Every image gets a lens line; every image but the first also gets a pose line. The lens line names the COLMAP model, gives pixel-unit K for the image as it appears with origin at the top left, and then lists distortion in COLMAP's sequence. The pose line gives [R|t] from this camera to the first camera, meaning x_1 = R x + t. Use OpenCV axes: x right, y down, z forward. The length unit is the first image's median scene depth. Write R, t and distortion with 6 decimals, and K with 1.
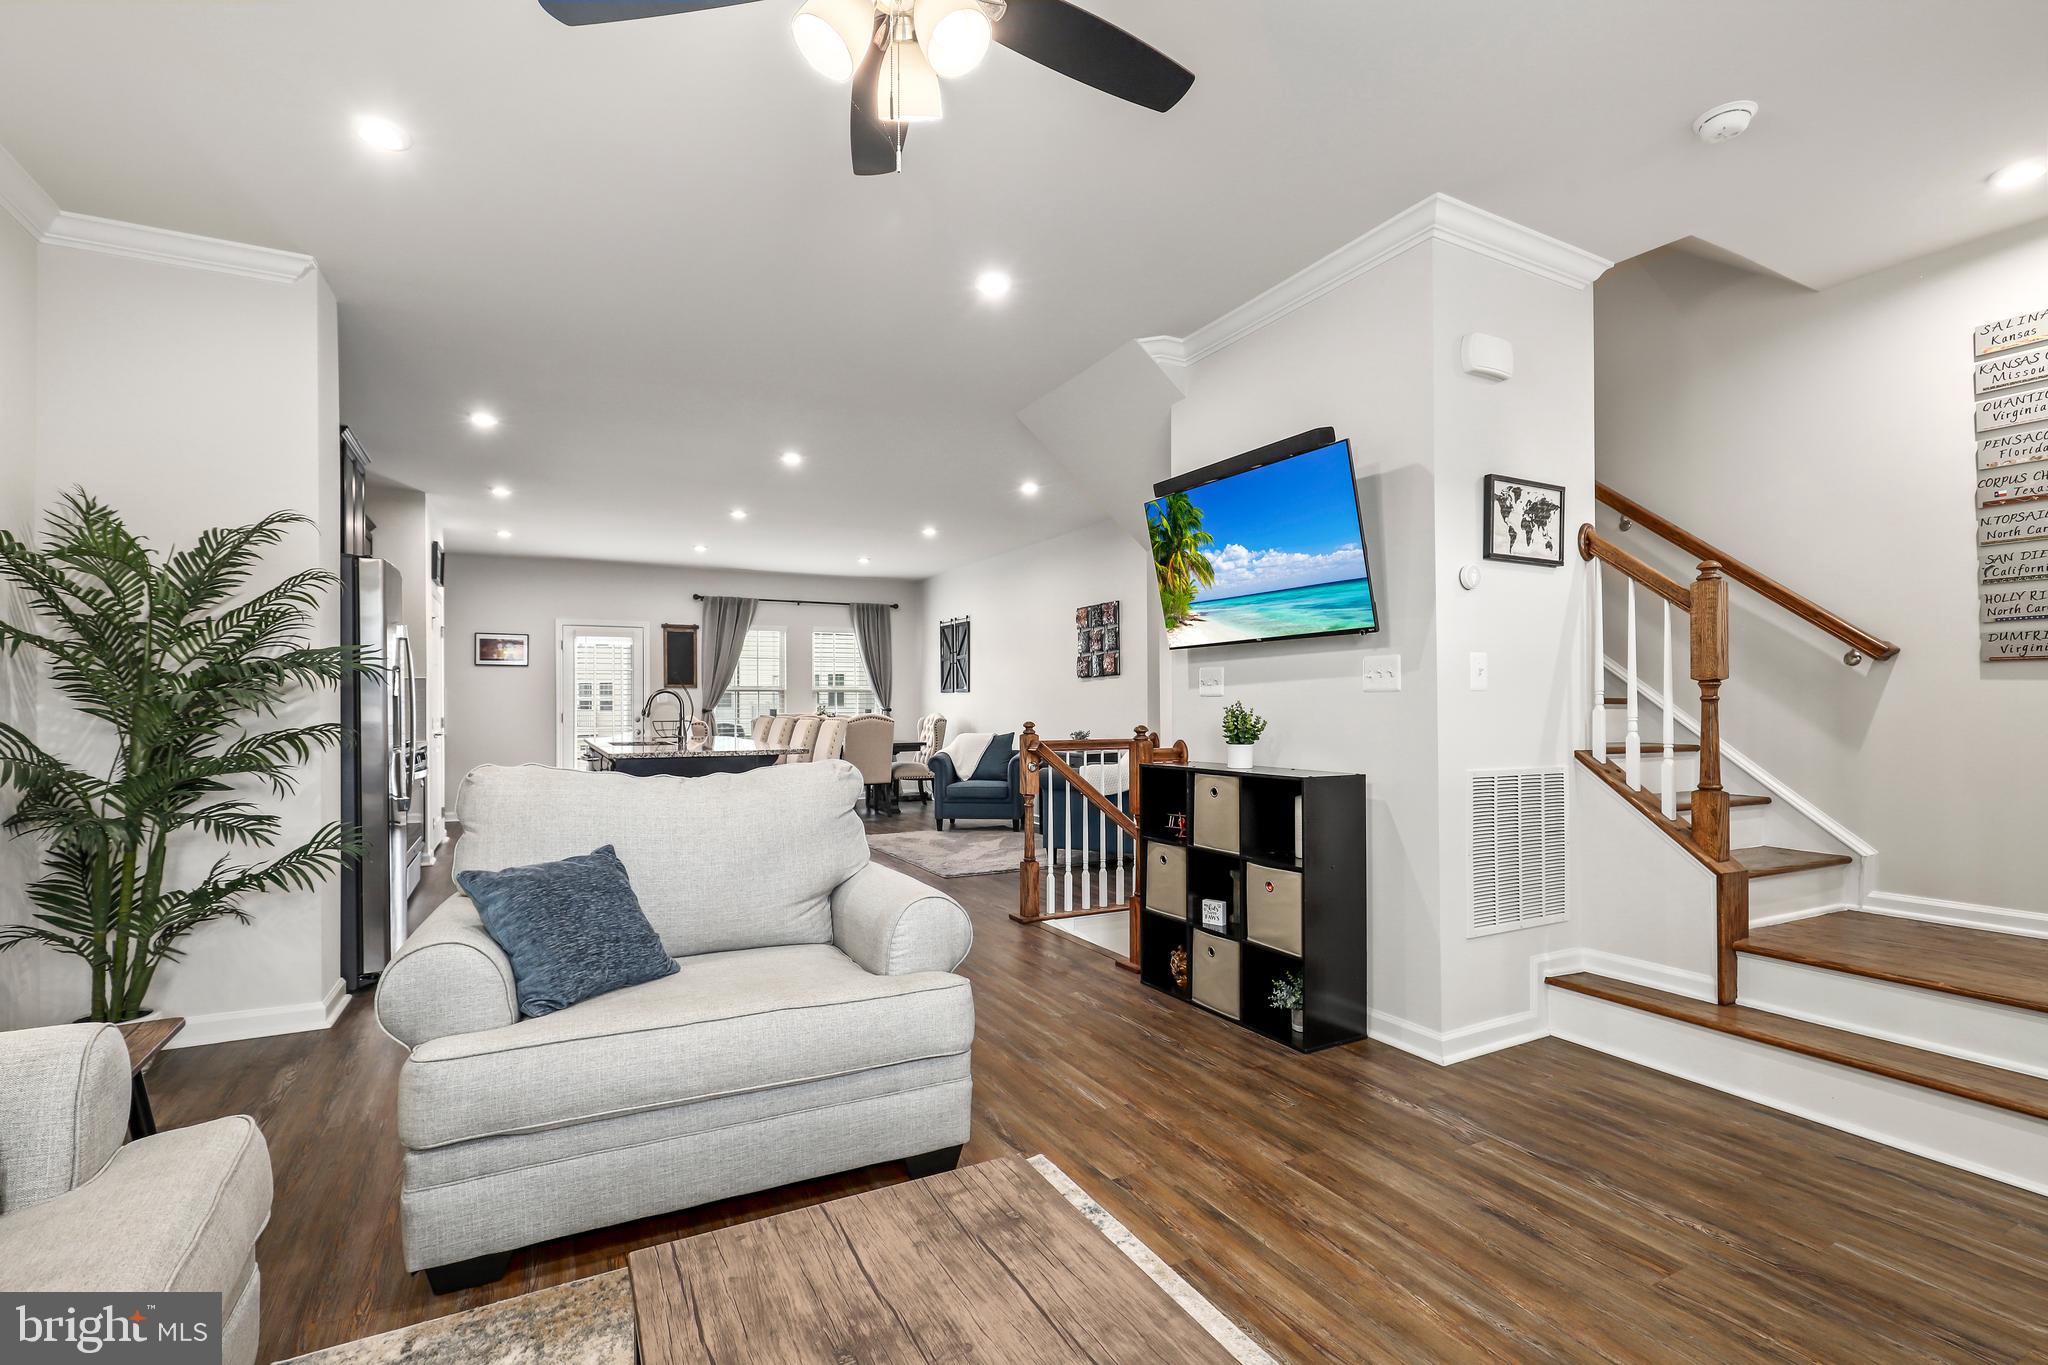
lens RADIAL K [[921.4, 0, 1026.7], [0, 921.4, 708.5], [0, 0, 1]] dist [-0.001332, -0.000166]
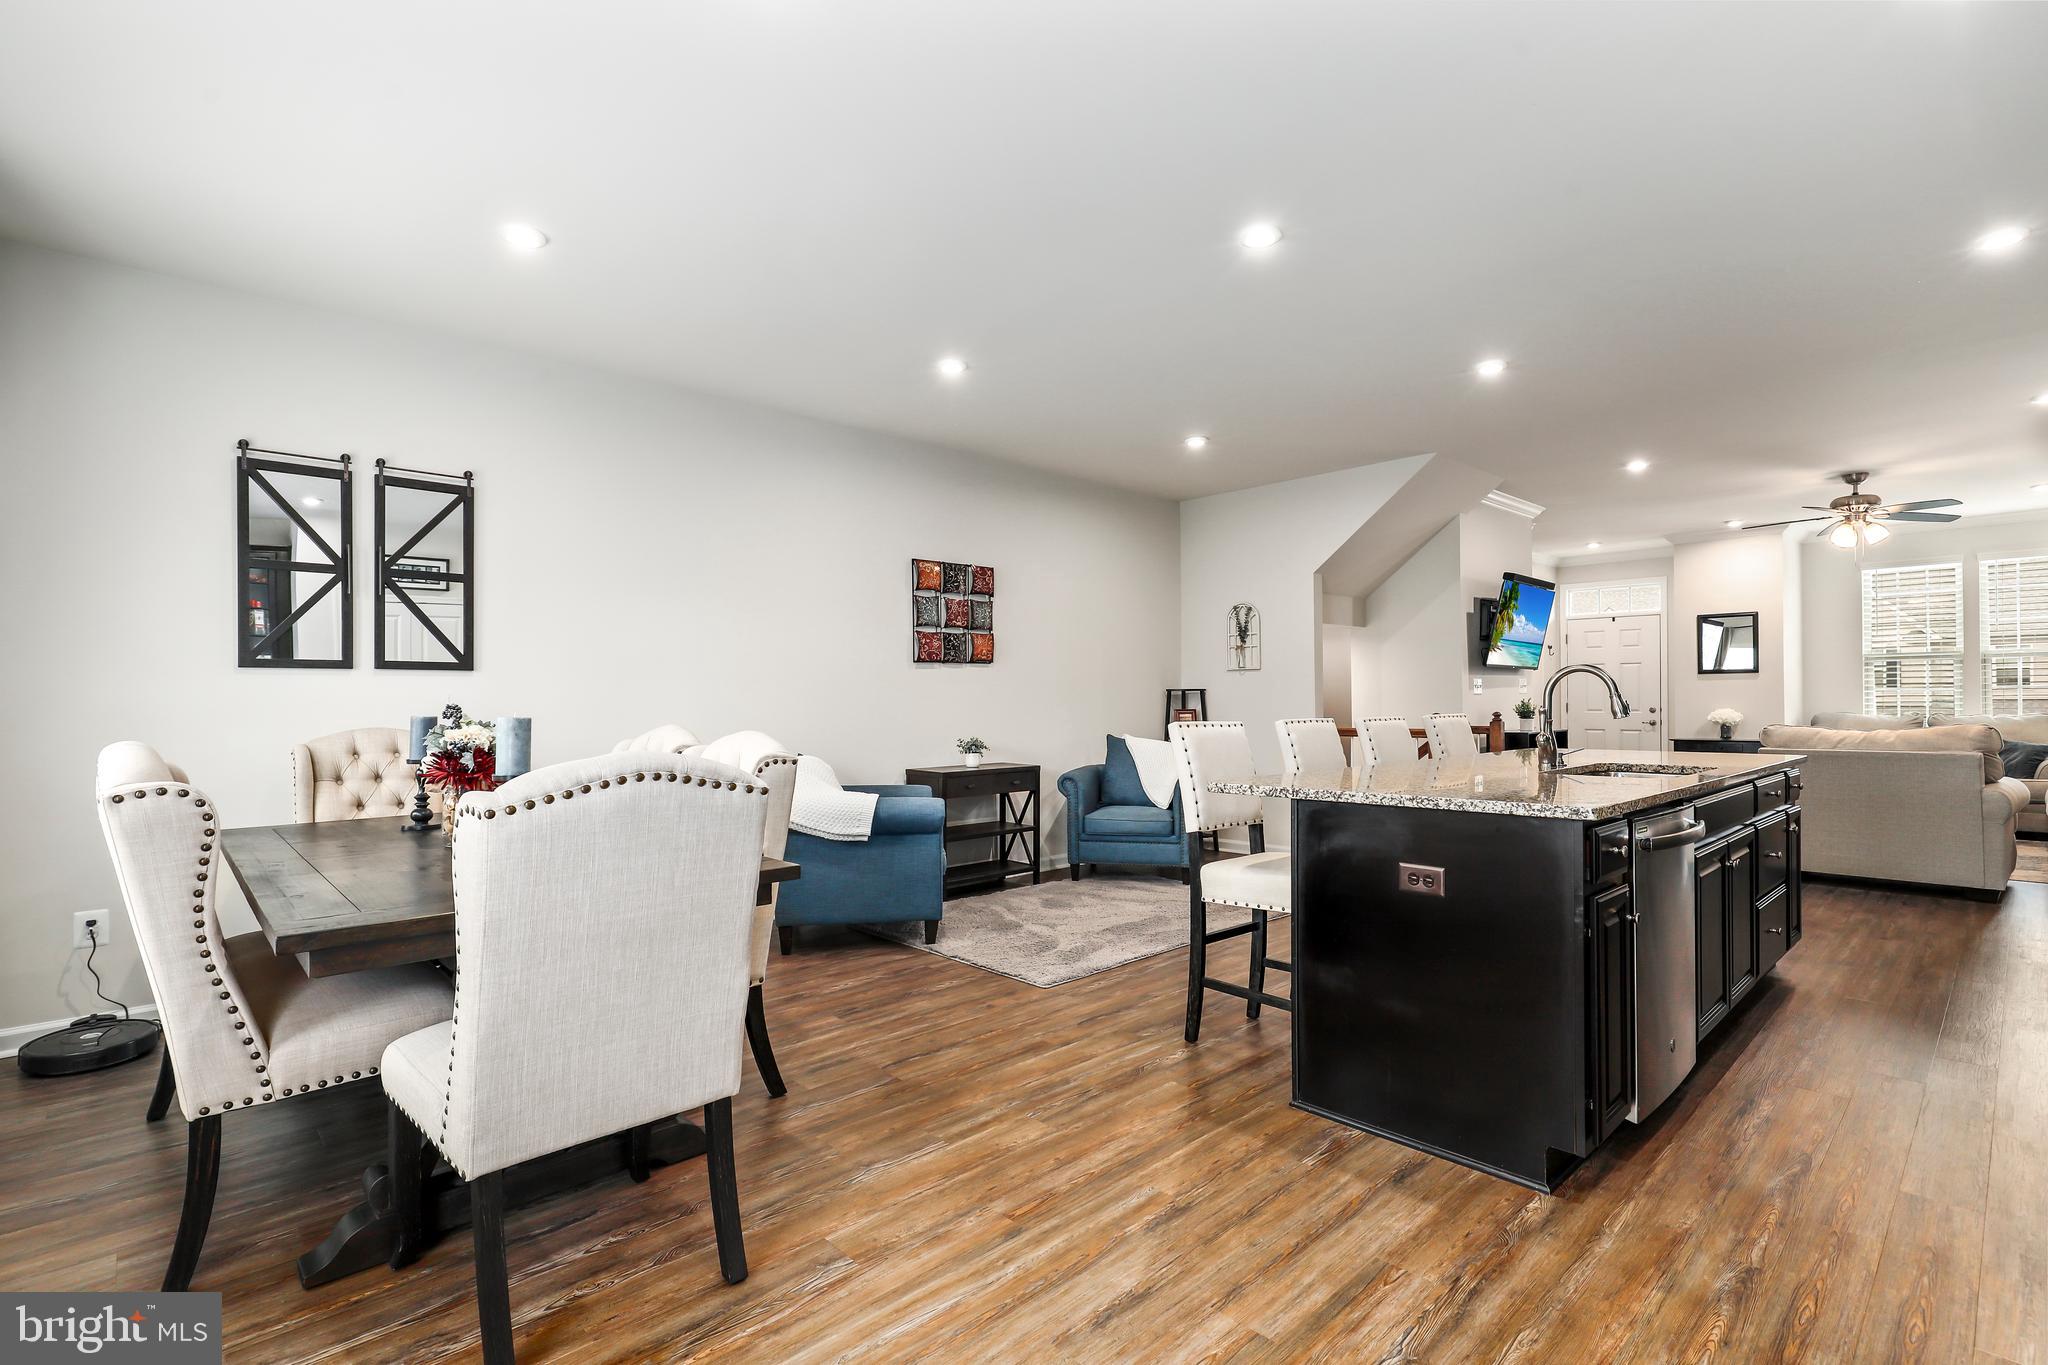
lens RADIAL K [[938.2, 0, 1025.8], [0, 938.2, 697.7], [0, 0, 1]] dist [-0.002784, 0.000392]
pose [[-0.254095, 0.005770, 0.967162, -0.648909], [0.009208, 0.999951, -0.003547, -0.003454], [-0.967135, 0.008004, -0.254136, 1.129996]]
